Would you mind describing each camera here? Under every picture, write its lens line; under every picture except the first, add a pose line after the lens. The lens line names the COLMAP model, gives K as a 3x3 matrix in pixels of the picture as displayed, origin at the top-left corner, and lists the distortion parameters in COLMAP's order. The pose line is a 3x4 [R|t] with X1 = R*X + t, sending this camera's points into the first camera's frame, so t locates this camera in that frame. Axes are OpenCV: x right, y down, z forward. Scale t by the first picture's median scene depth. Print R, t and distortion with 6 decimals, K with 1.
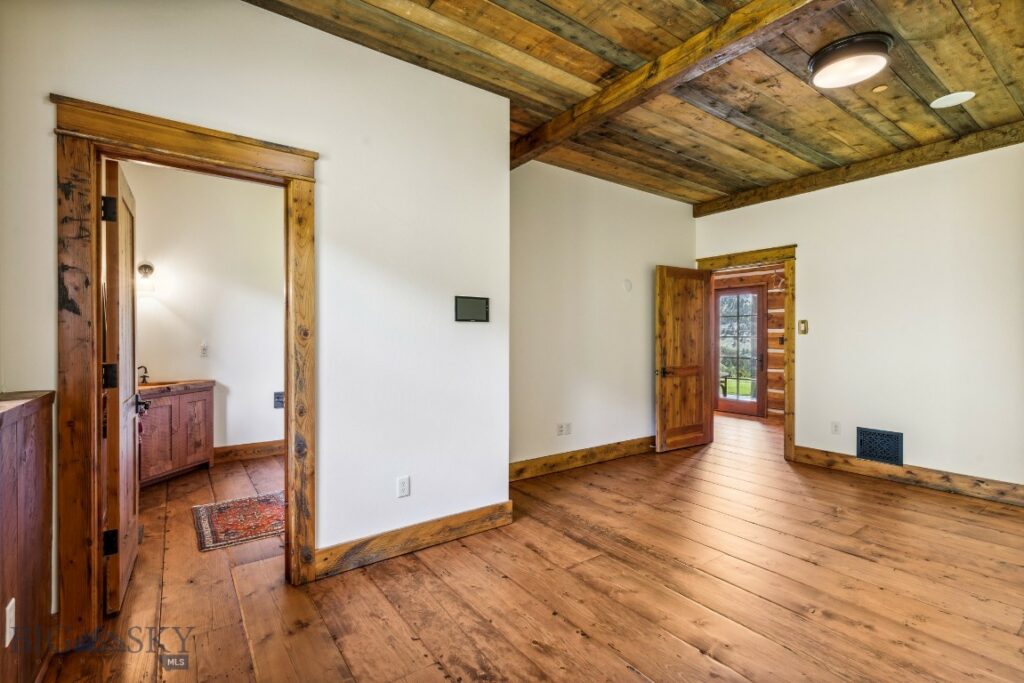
lens RADIAL K [[466.8, 0, 512.0], [0, 466.8, 341.5], [0, 0, 1]] dist [0.006617, -0.000085]
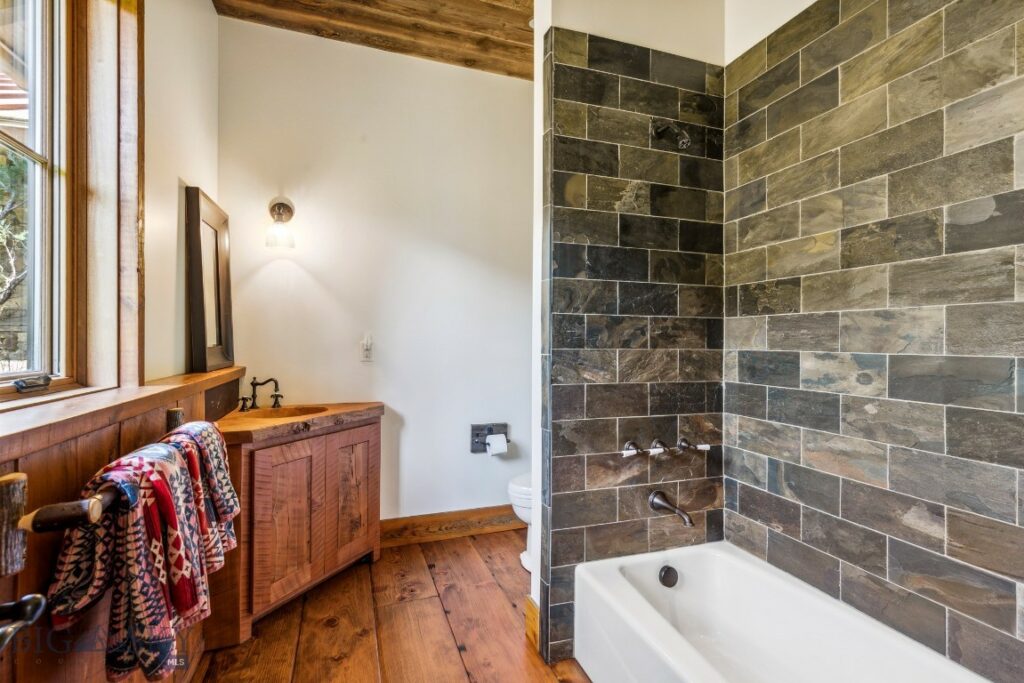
lens RADIAL K [[466.8, 0, 512.0], [0, 466.8, 341.5], [0, 0, 1]] dist [0.006617, -0.000085]
pose [[0.961936, 0.007917, -0.273161, -0.347453], [-0.009073, 0.999954, -0.002968, 0.007031], [0.273125, 0.005334, 0.961964, 0.523334]]
